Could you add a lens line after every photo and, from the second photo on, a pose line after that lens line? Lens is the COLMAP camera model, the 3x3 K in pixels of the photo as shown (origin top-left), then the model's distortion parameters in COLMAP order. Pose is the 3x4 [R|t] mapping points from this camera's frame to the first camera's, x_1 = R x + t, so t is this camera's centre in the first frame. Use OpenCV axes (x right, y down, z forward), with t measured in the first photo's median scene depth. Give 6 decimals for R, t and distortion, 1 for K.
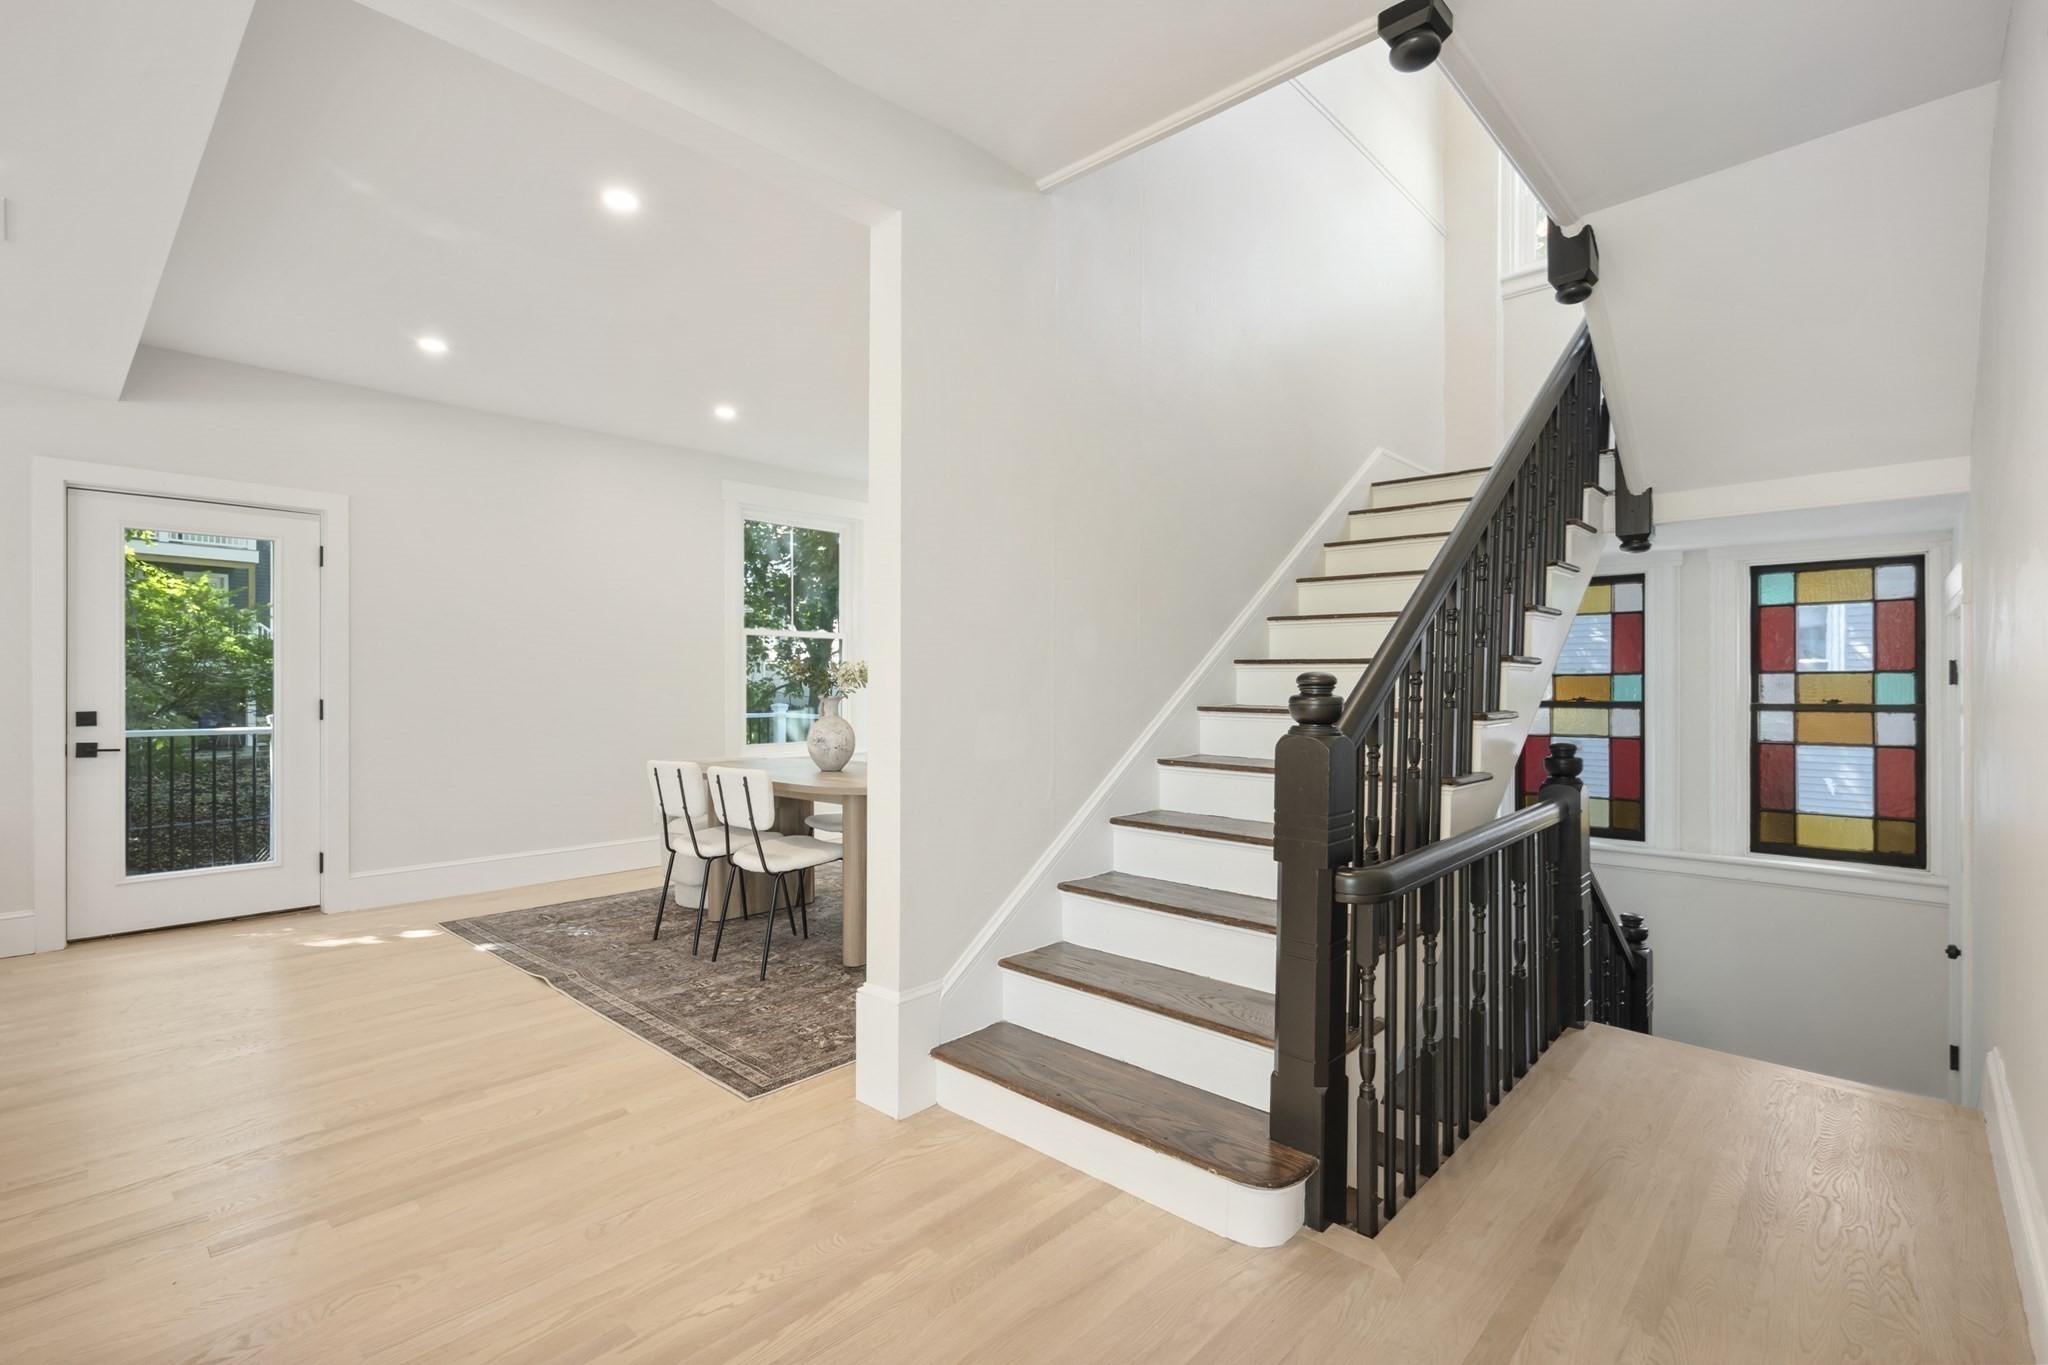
lens RADIAL K [[923.7, 0, 1036.1], [0, 923.7, 678.3], [0, 0, 1]] dist [0.000232, -0.001066]
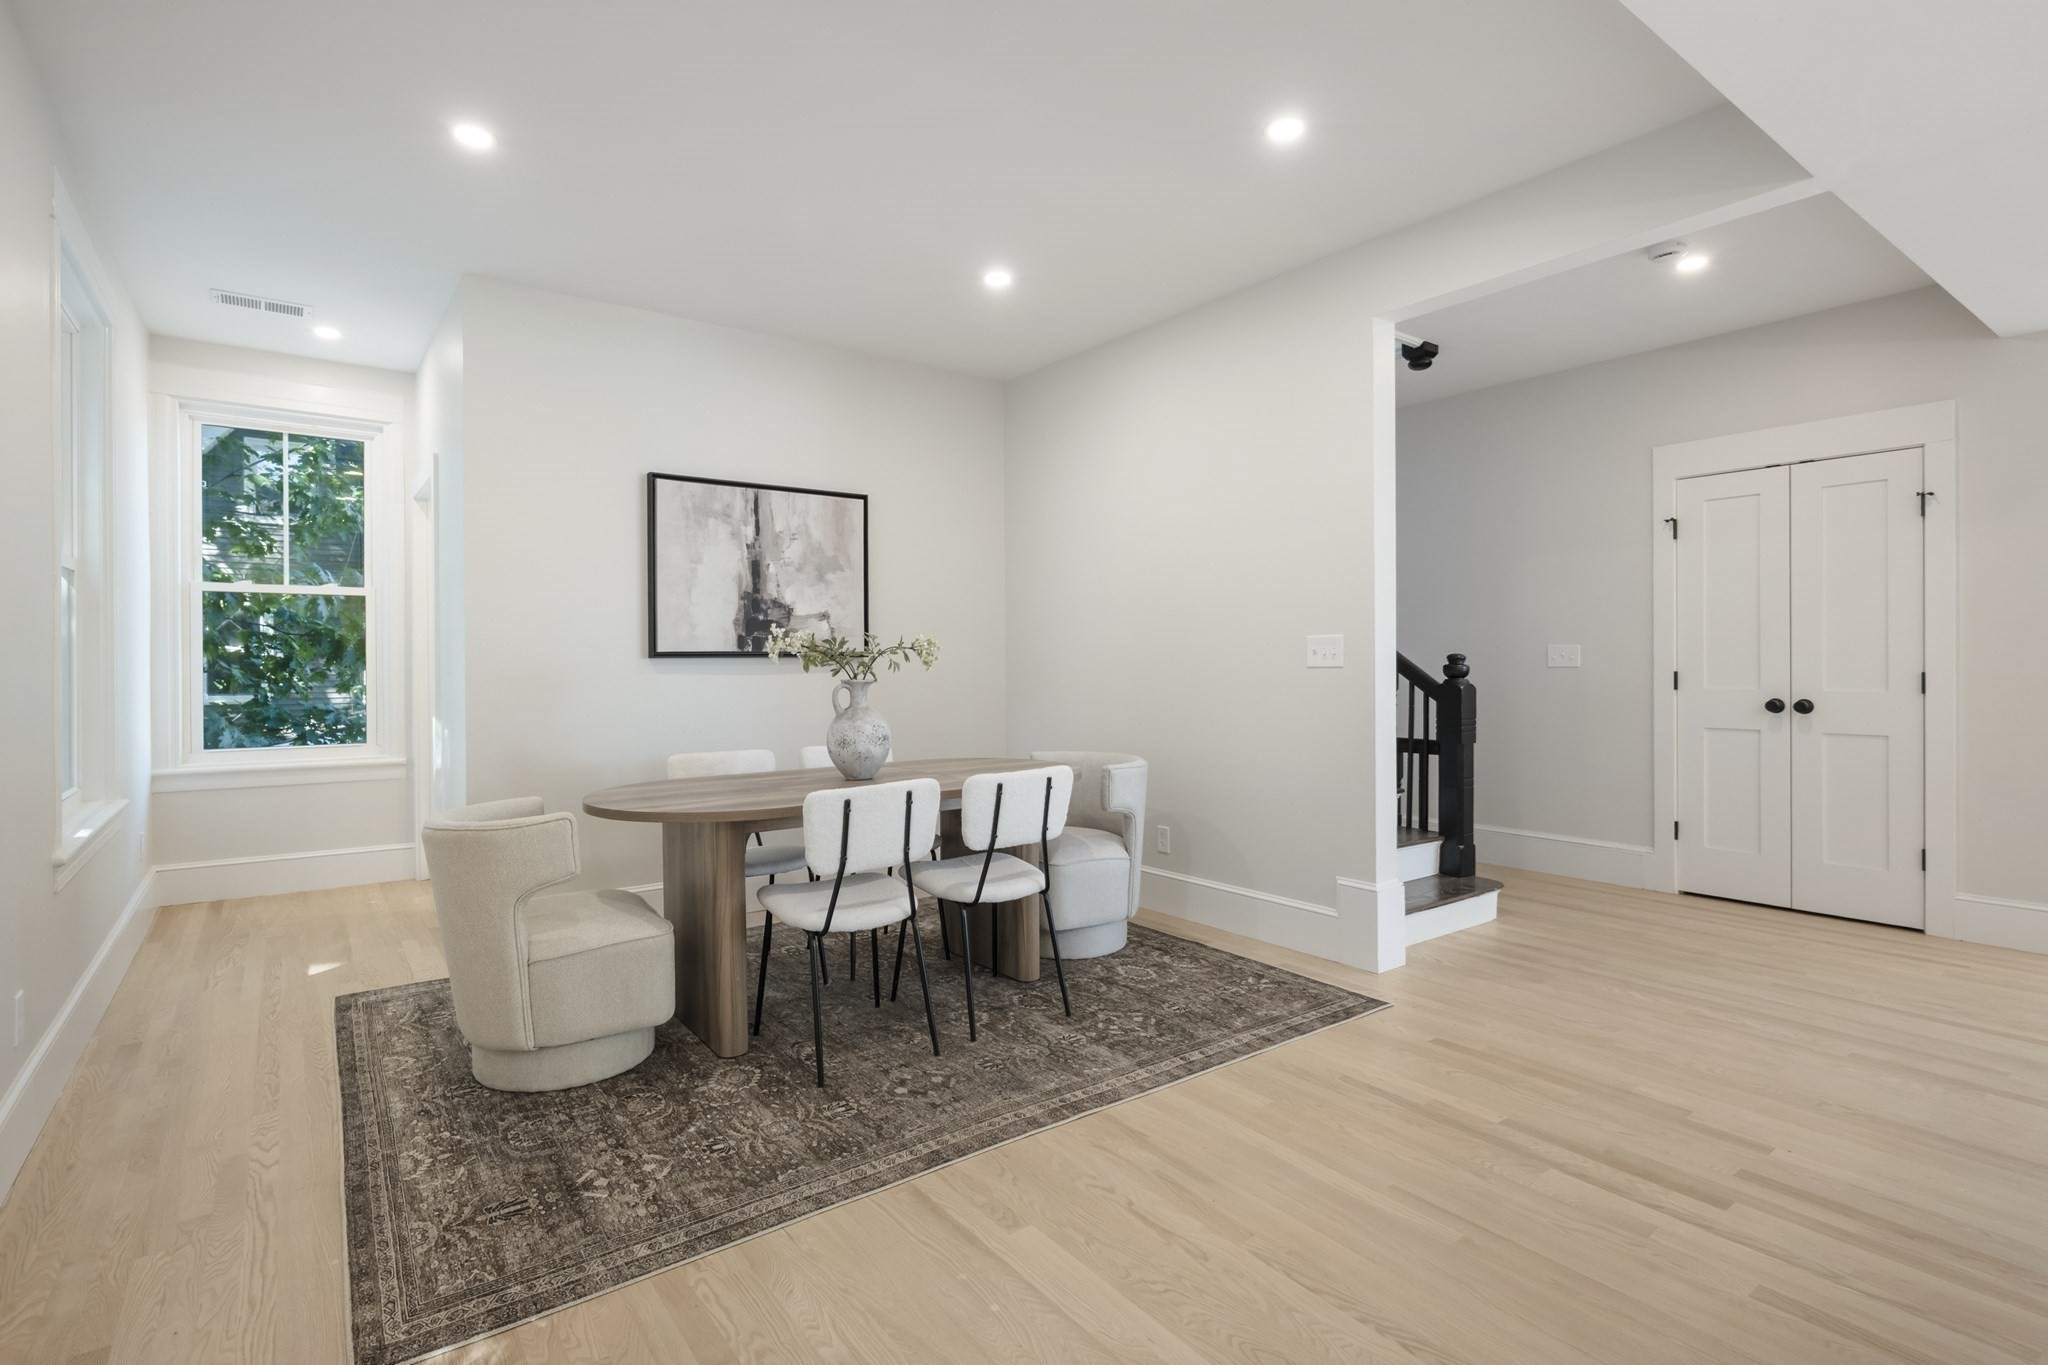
lens RADIAL K [[990.8, 0, 1025.3], [0, 990.8, 675.8], [0, 0, 1]] dist [0.000838, 0.001542]
pose [[0.171927, -0.005339, 0.985095, -1.330837], [-0.010014, 0.999924, 0.007167, 0.020131], [-0.985059, -0.011097, 0.171860, 1.004103]]
